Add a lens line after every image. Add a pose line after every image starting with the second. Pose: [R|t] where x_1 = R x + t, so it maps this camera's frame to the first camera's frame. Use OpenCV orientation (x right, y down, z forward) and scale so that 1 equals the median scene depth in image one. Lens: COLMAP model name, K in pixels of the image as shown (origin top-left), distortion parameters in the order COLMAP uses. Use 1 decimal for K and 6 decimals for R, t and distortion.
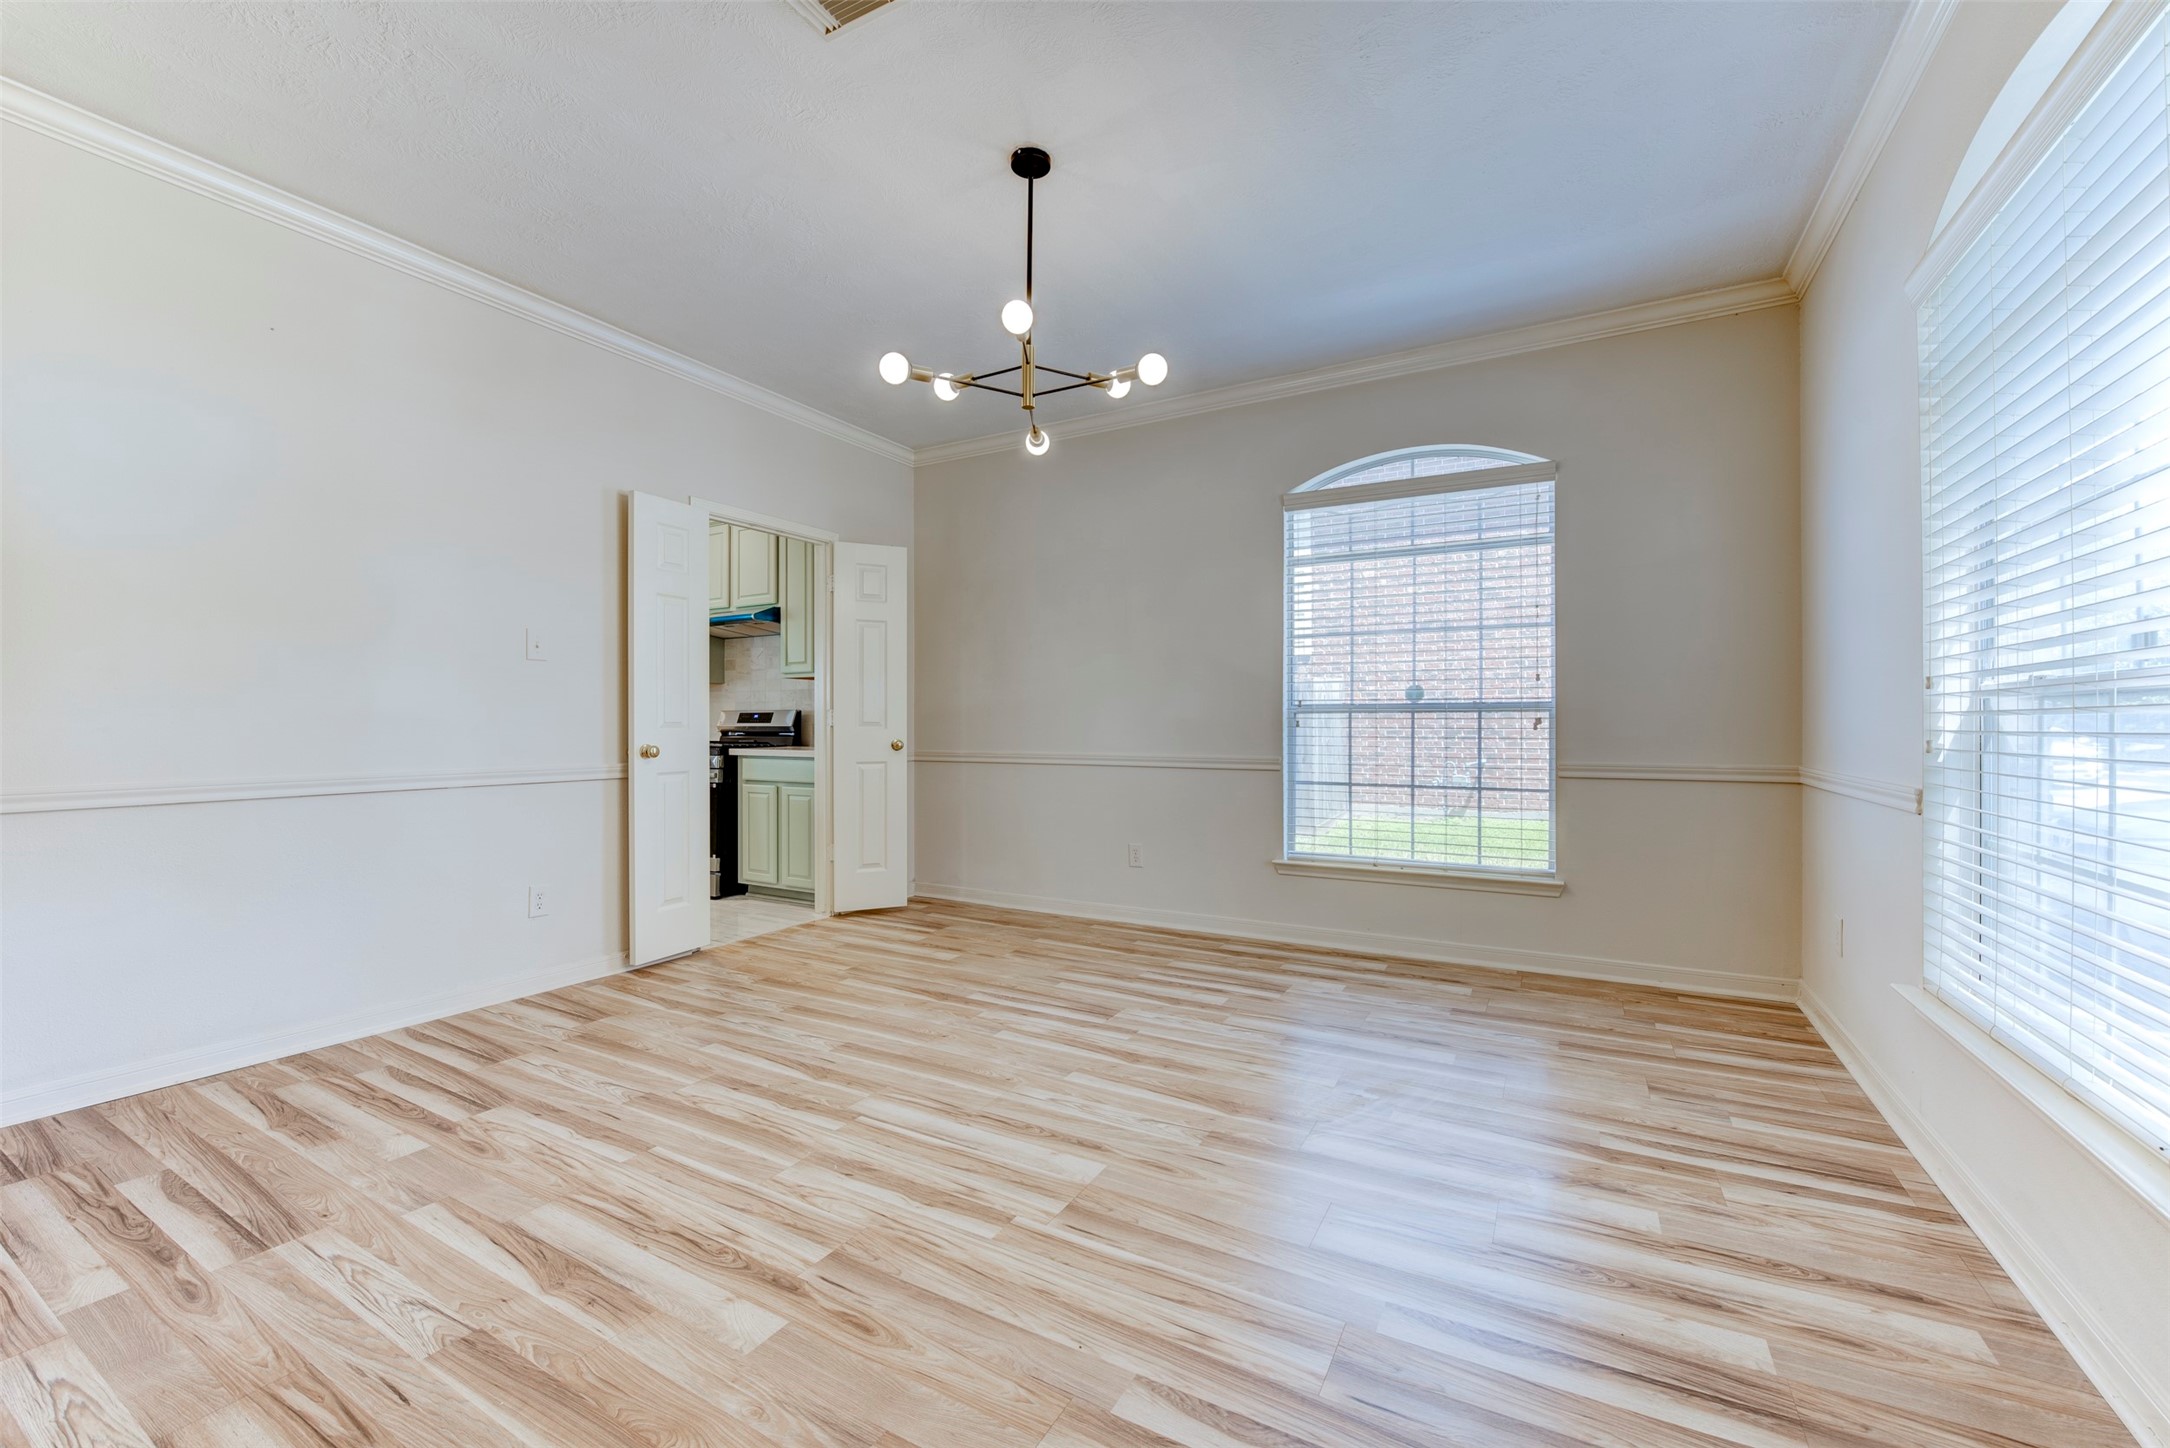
lens RADIAL K [[871.5, 0, 1085.0], [0, 871.5, 724.0], [0, 0, 1]] dist [-0.017758, -0.000072]
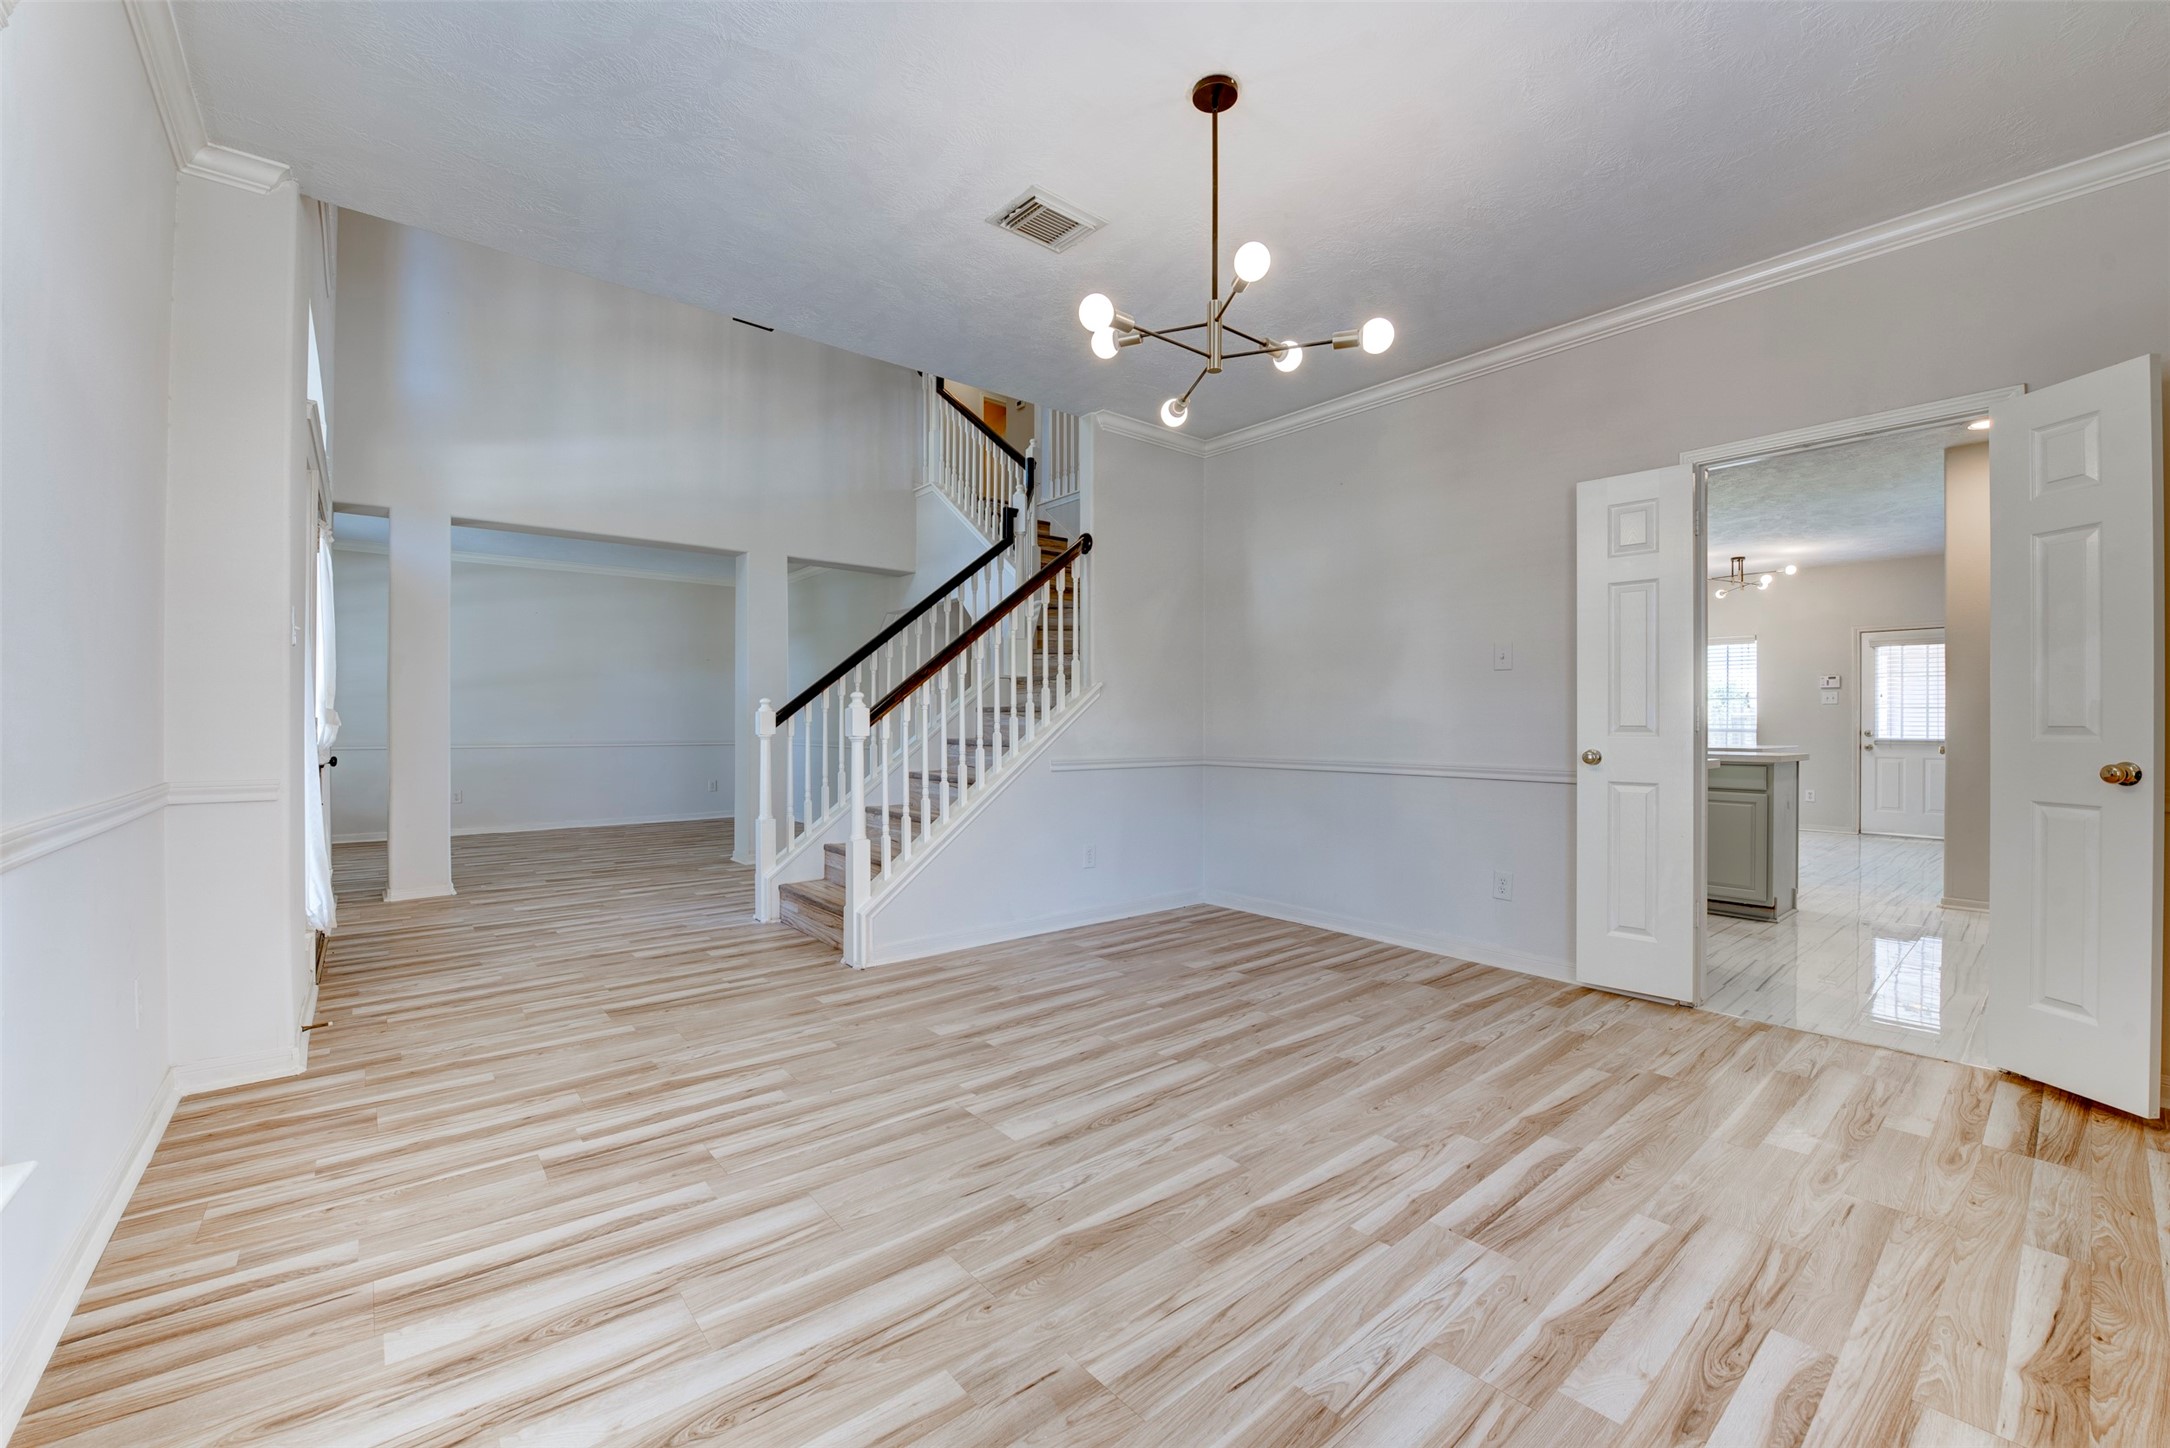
lens RADIAL K [[871.5, 0, 1085.0], [0, 871.5, 724.0], [0, 0, 1]] dist [-0.017758, -0.000072]
pose [[-0.354332, 0.001776, -0.935118, 0.639886], [-0.005524, 0.999977, 0.003993, -0.005627], [0.935104, 0.006580, -0.354314, 0.937736]]
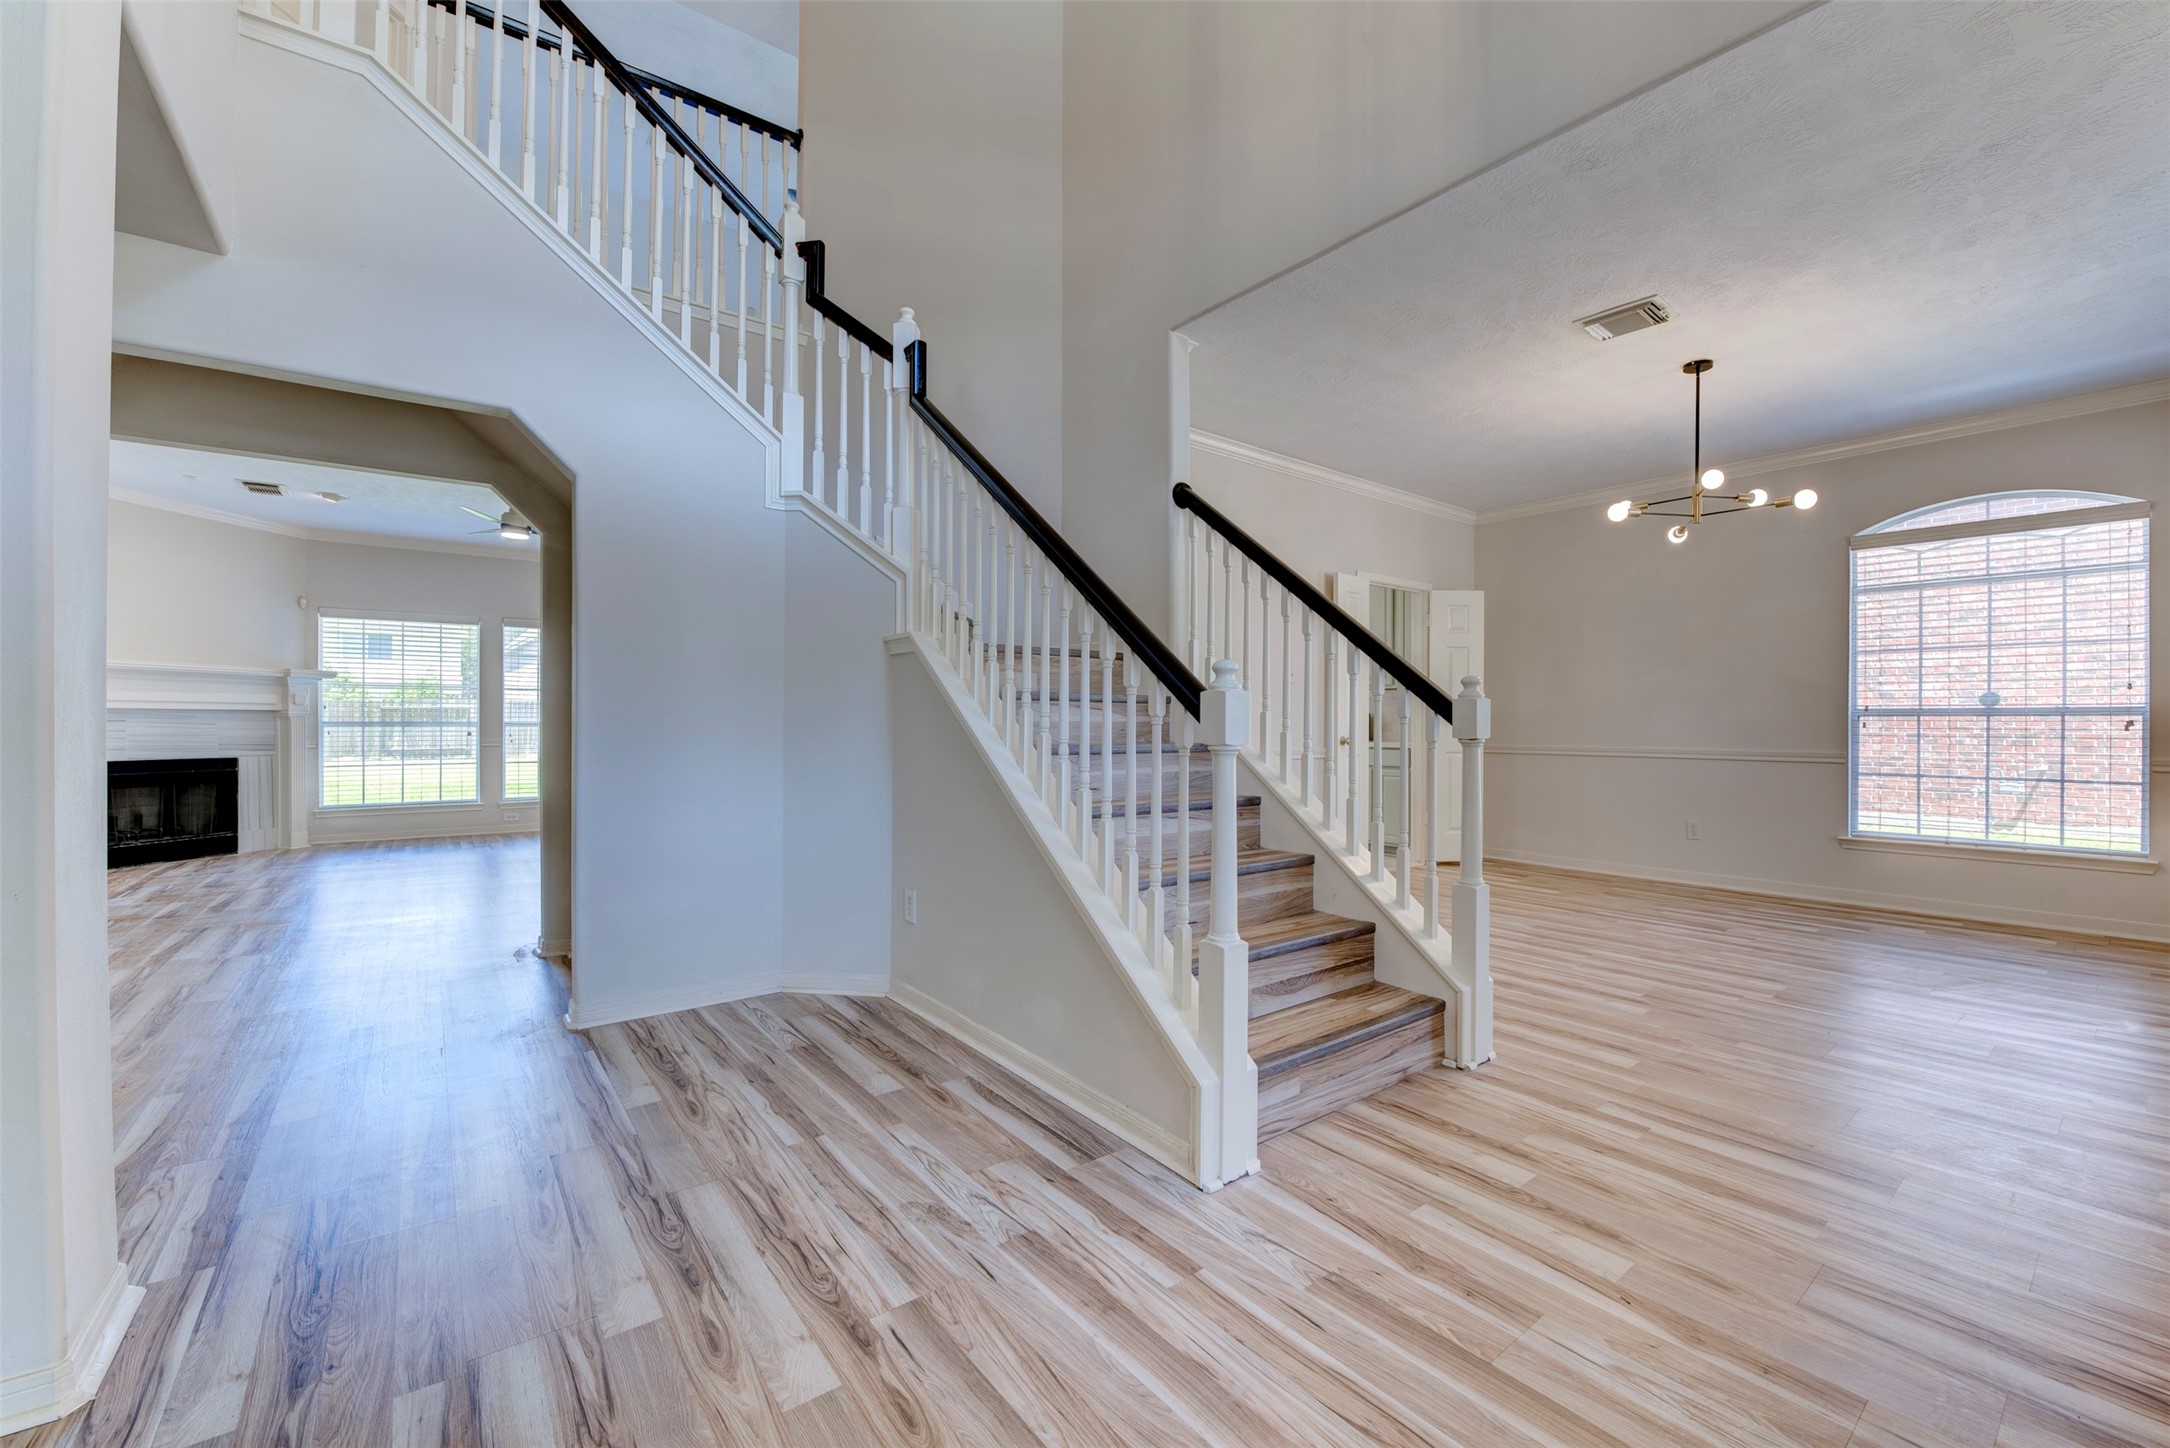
lens RADIAL K [[871.5, 0, 1085.0], [0, 871.5, 724.0], [0, 0, 1]] dist [-0.017758, -0.000072]
pose [[0.920008, 0.003724, -0.391881, -0.371610], [-0.003819, 0.999993, 0.000536, 0.002451], [0.391880, 0.001004, 0.920016, -0.689293]]
